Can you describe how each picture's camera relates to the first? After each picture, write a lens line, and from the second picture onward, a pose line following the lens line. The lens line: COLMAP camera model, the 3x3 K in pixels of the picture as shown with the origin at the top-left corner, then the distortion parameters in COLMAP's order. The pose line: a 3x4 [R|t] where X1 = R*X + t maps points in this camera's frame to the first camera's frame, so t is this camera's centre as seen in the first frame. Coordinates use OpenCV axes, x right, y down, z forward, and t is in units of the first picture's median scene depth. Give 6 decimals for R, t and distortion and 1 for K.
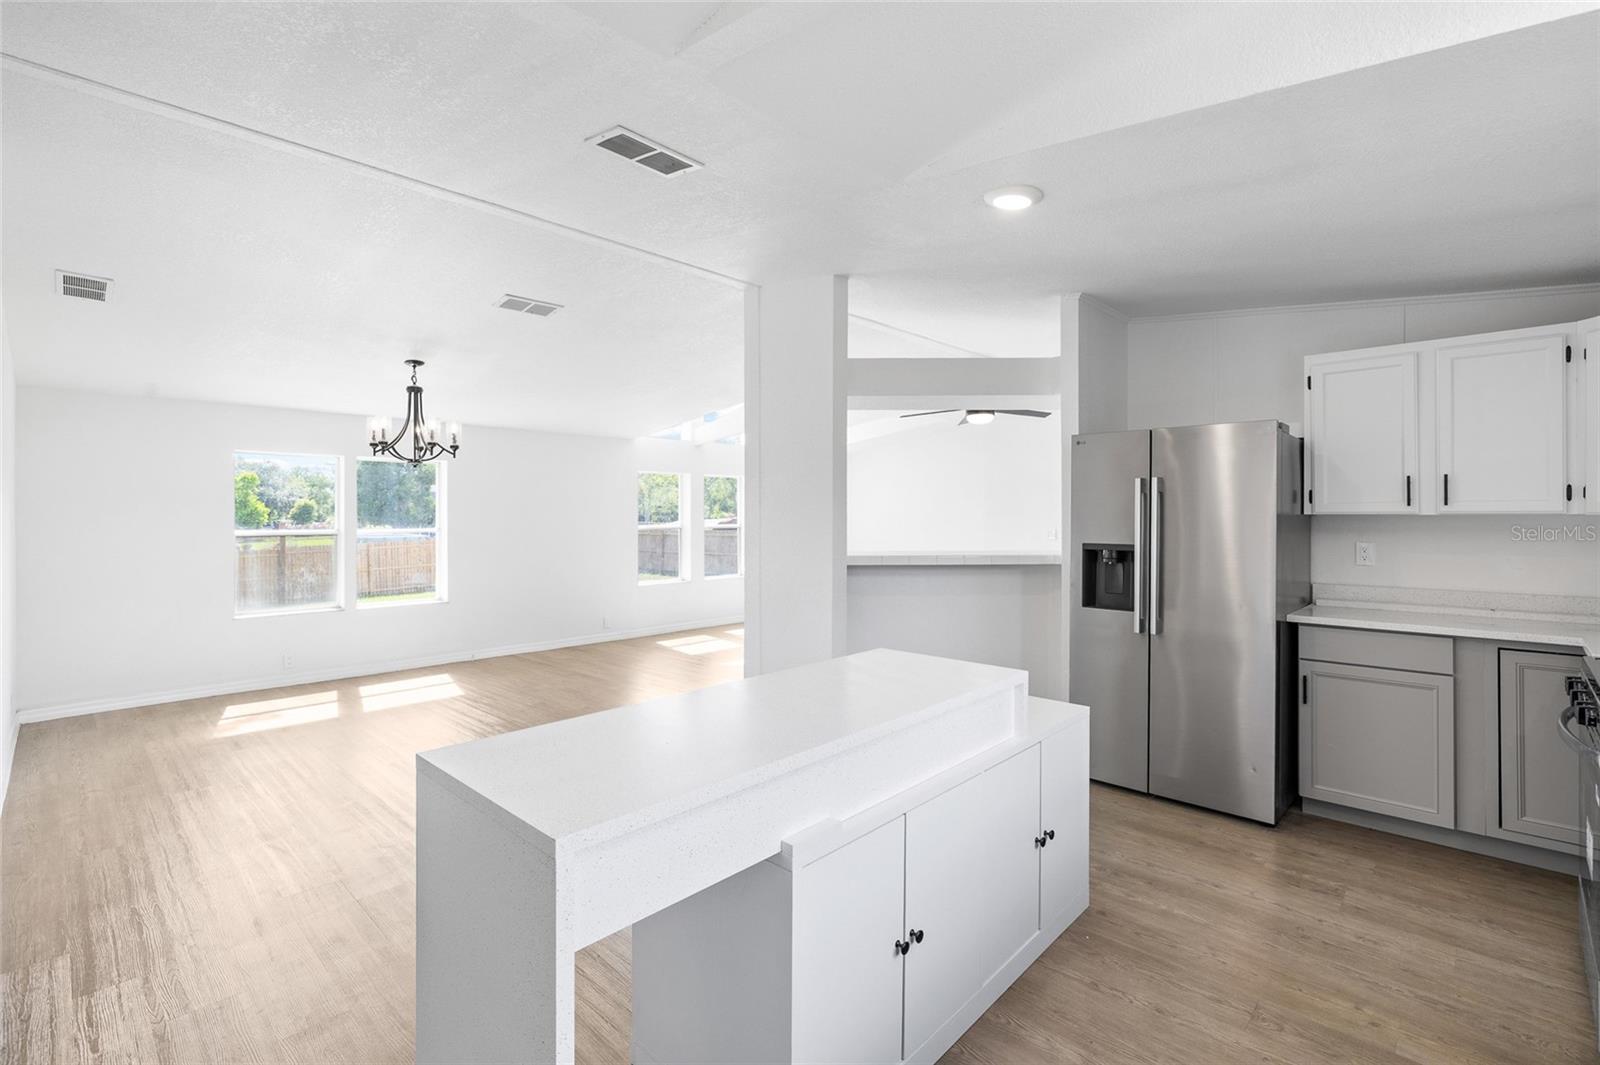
lens RADIAL K [[715.4, 0, 794.0], [0, 715.4, 521.6], [0, 0, 1]] dist [-0.009898, 0.002893]
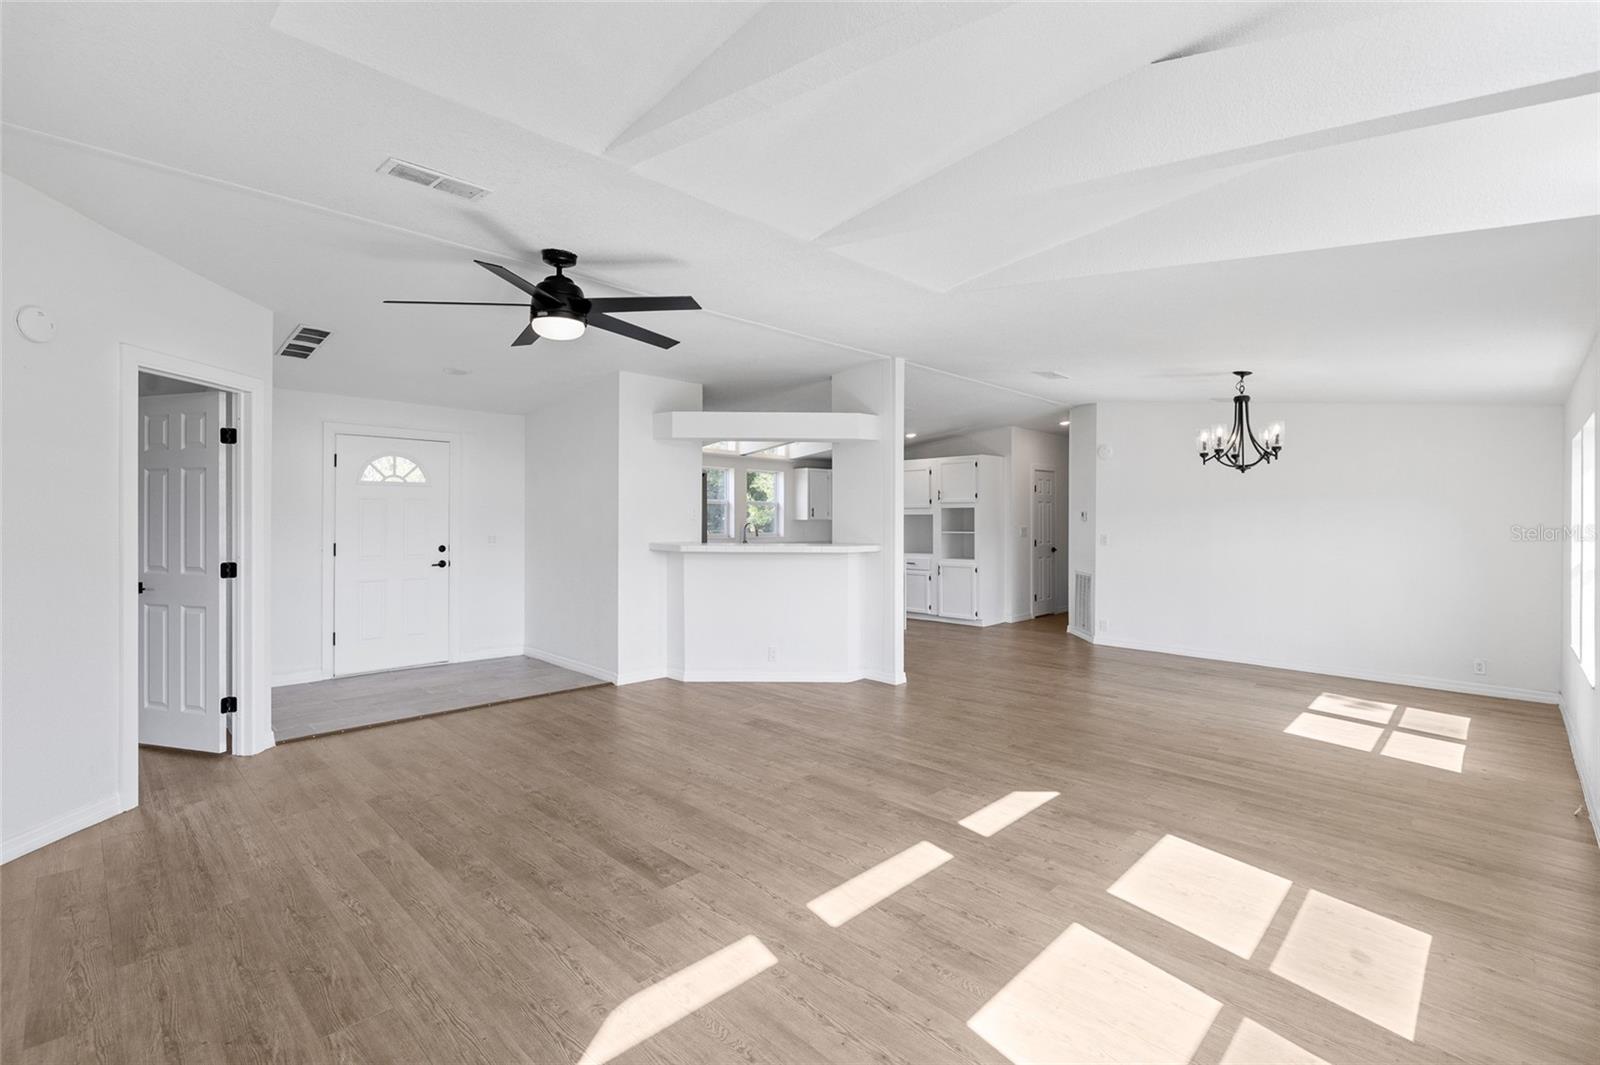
lens RADIAL K [[715.4, 0, 797.3], [0, 715.4, 515.4], [0, 0, 1]] dist [-0.009898, 0.002893]
pose [[-0.999983, -0.001614, 0.005634, 0.115024], [-0.001610, 0.999998, 0.000752, -0.012671], [-0.005635, 0.000743, -0.999984, 2.013187]]
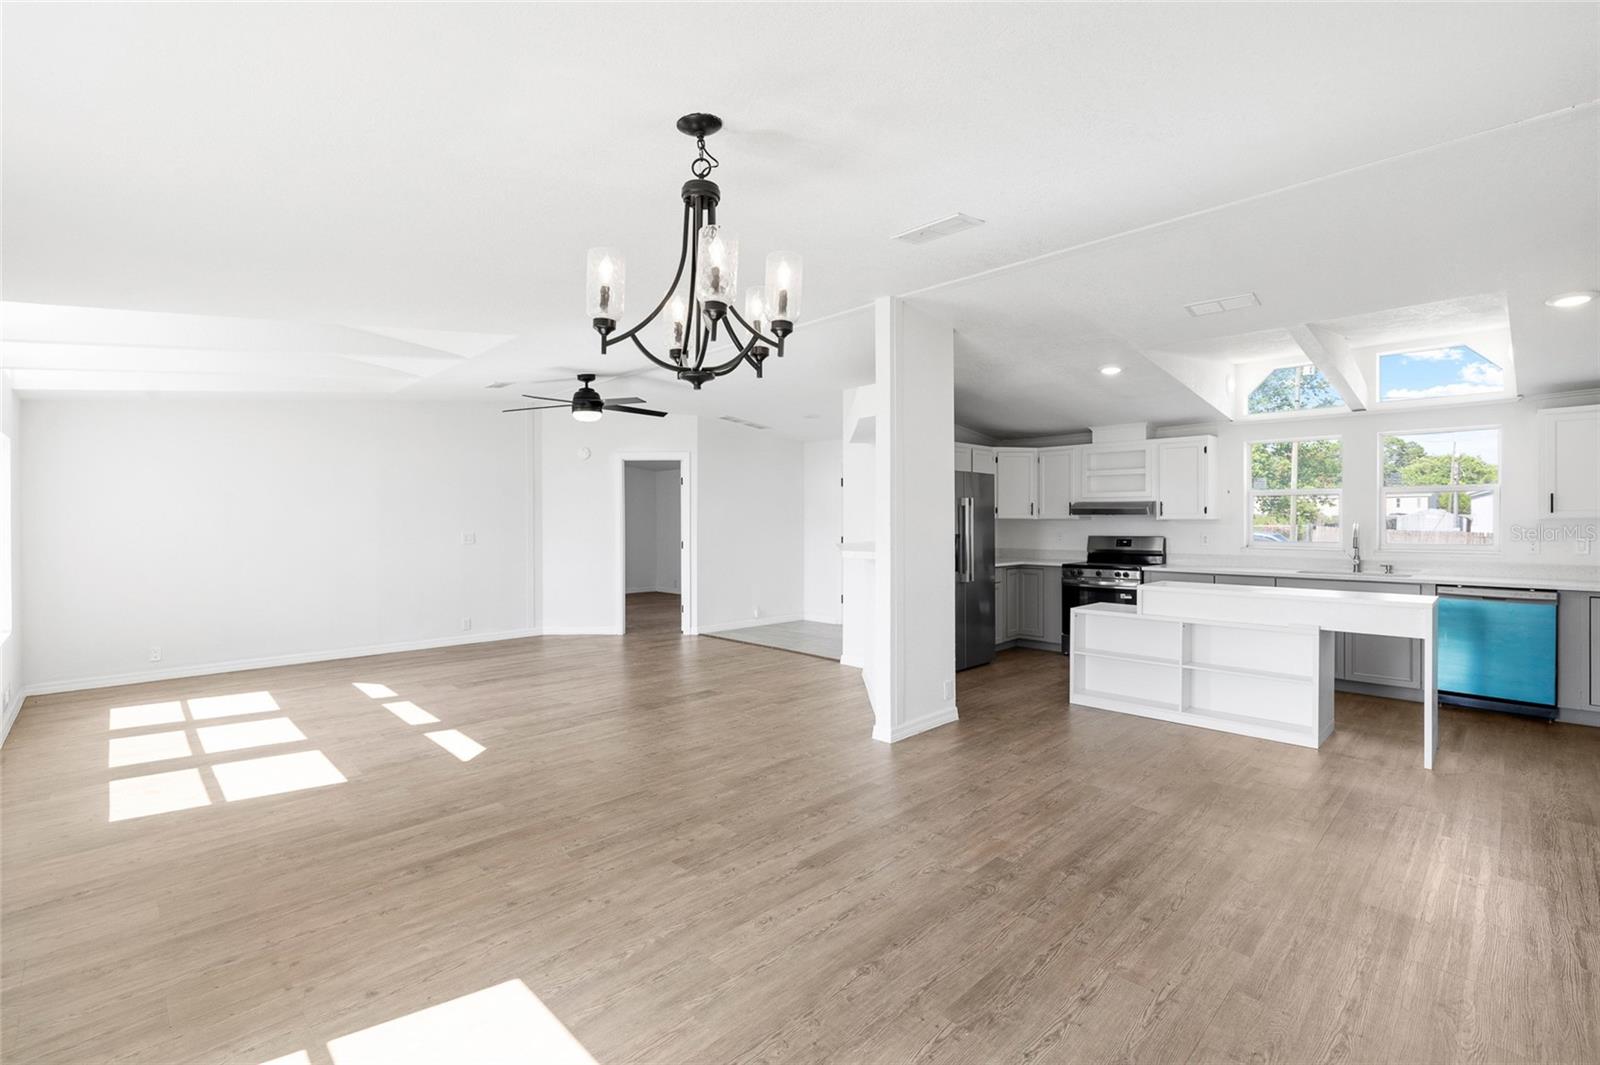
lens RADIAL K [[715.4, 0, 799.7], [0, 715.4, 524.4], [0, 0, 1]] dist [-0.009898, 0.002893]
pose [[0.024232, -0.001647, 0.999705, -0.911063], [0.007148, 0.999973, 0.001474, 0.000900], [-0.999681, 0.007110, 0.024243, 0.917234]]
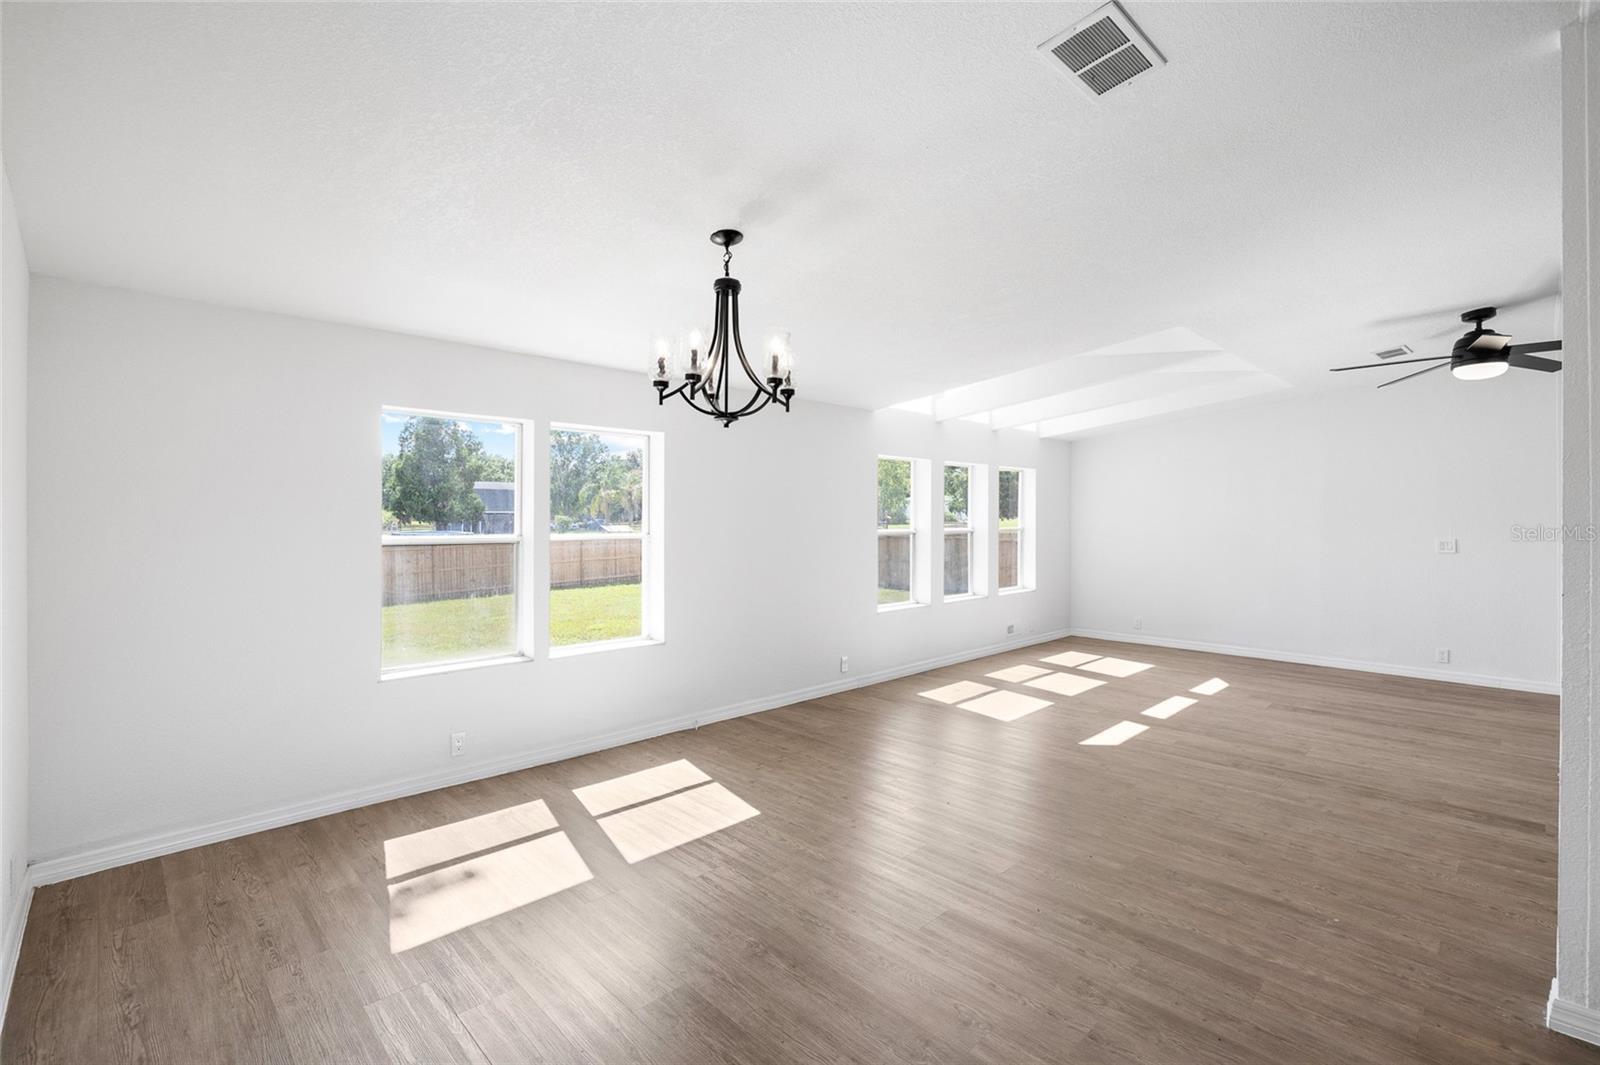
lens RADIAL K [[715.4, 0, 796.1], [0, 715.4, 516.4], [0, 0, 1]] dist [-0.009898, 0.002893]
pose [[0.999488, 0.009476, -0.030549, -0.451767], [-0.009716, 0.999923, -0.007722, -0.002318], [0.030474, 0.008014, 0.999503, 0.438682]]
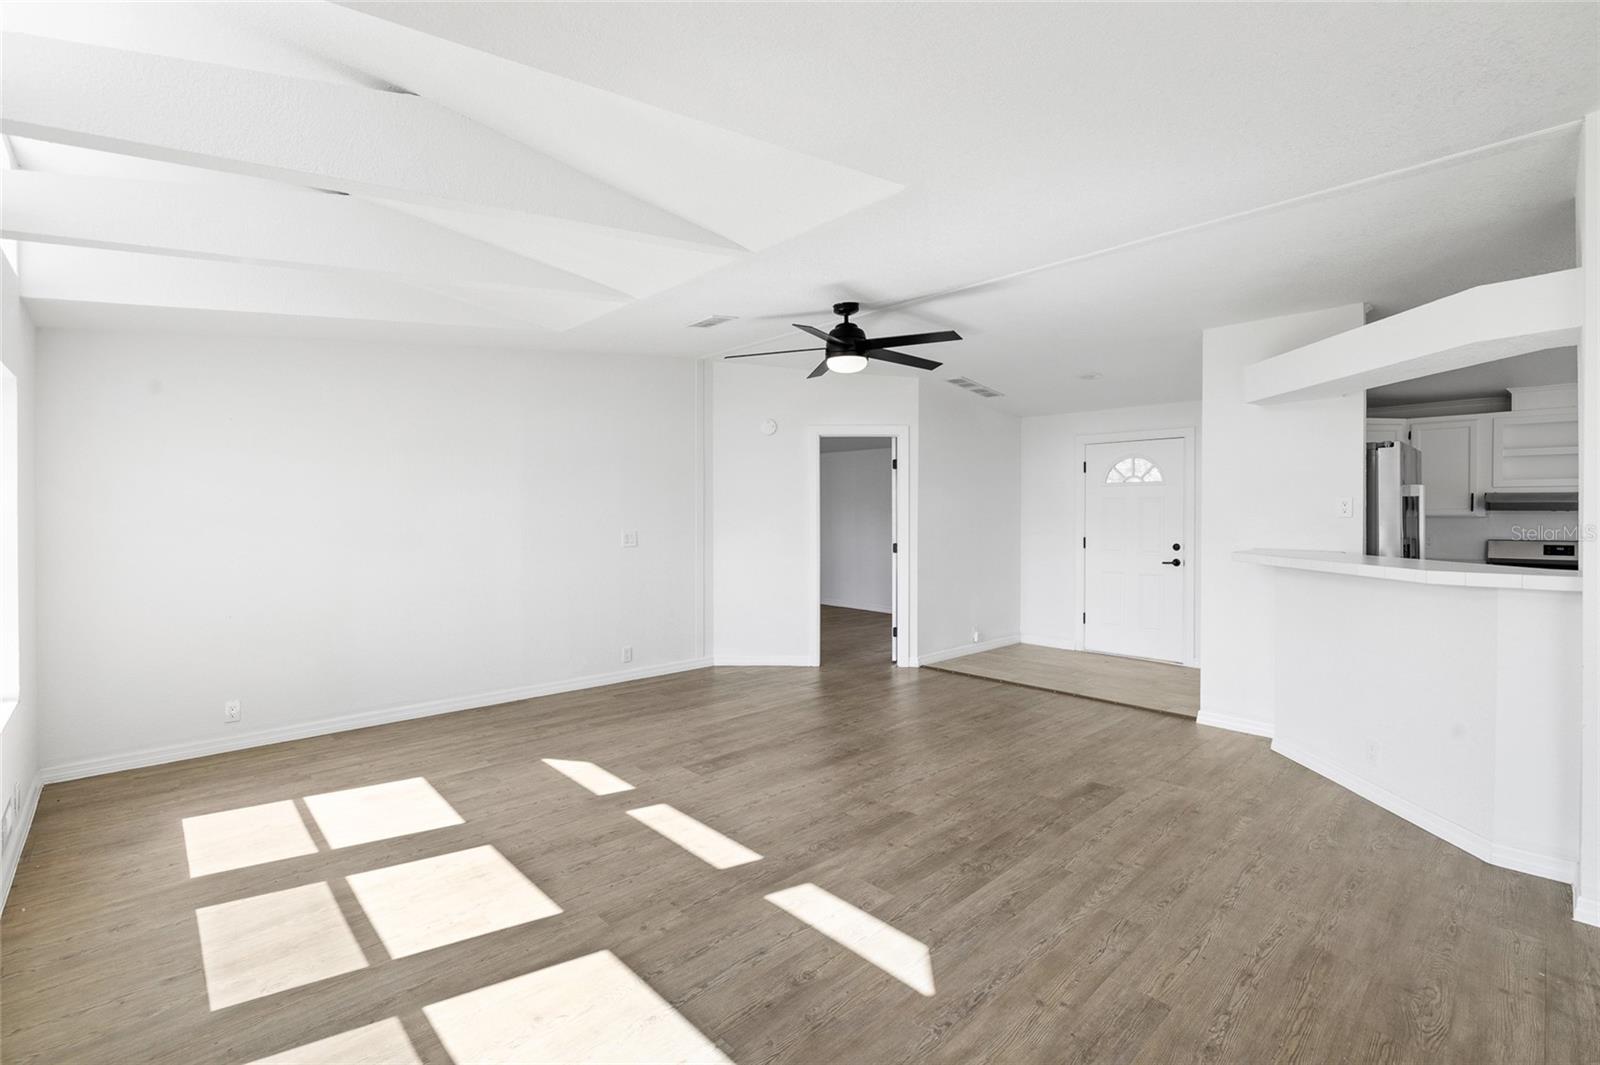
lens RADIAL K [[715.4, 0, 800.3], [0, 715.4, 523.0], [0, 0, 1]] dist [-0.009898, 0.002893]
pose [[0.041422, -0.007774, 0.999111, -0.528292], [0.003635, 0.999964, 0.007630, -0.005634], [-0.999135, 0.003315, 0.041449, 1.345817]]
